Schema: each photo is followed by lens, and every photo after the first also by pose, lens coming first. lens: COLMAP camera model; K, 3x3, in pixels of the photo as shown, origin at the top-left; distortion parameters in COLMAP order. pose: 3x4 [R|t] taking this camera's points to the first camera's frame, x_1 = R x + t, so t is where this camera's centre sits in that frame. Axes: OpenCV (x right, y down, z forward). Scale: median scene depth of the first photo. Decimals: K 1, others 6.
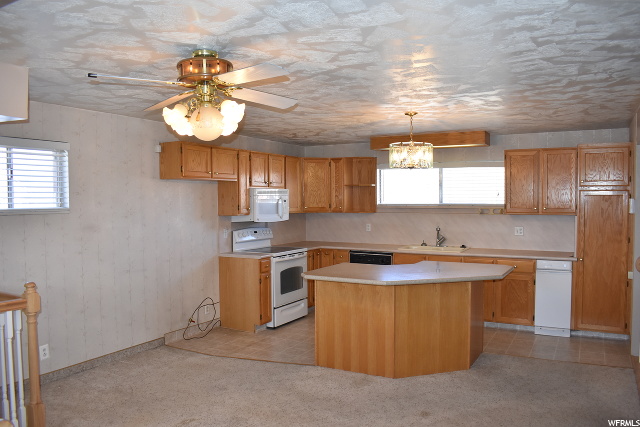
lens RADIAL K [[500.6, 0, 320.0], [0, 500.6, 213.5], [0, 0, 1]] dist [-0.086874, 0.003462]
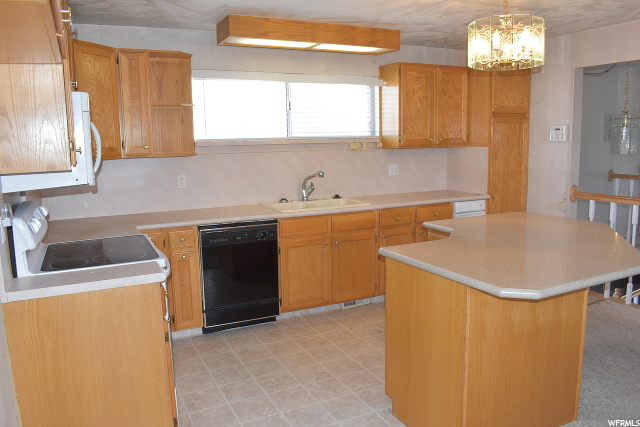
lens RADIAL K [[500.6, 0, 320.0], [0, 500.6, 213.5], [0, 0, 1]] dist [-0.086874, 0.003462]
pose [[0.567635, -0.132017, 0.812627, -0.295919], [0.041550, 0.990395, 0.131873, -0.004921], [-0.822231, -0.041091, 0.567668, 0.583162]]
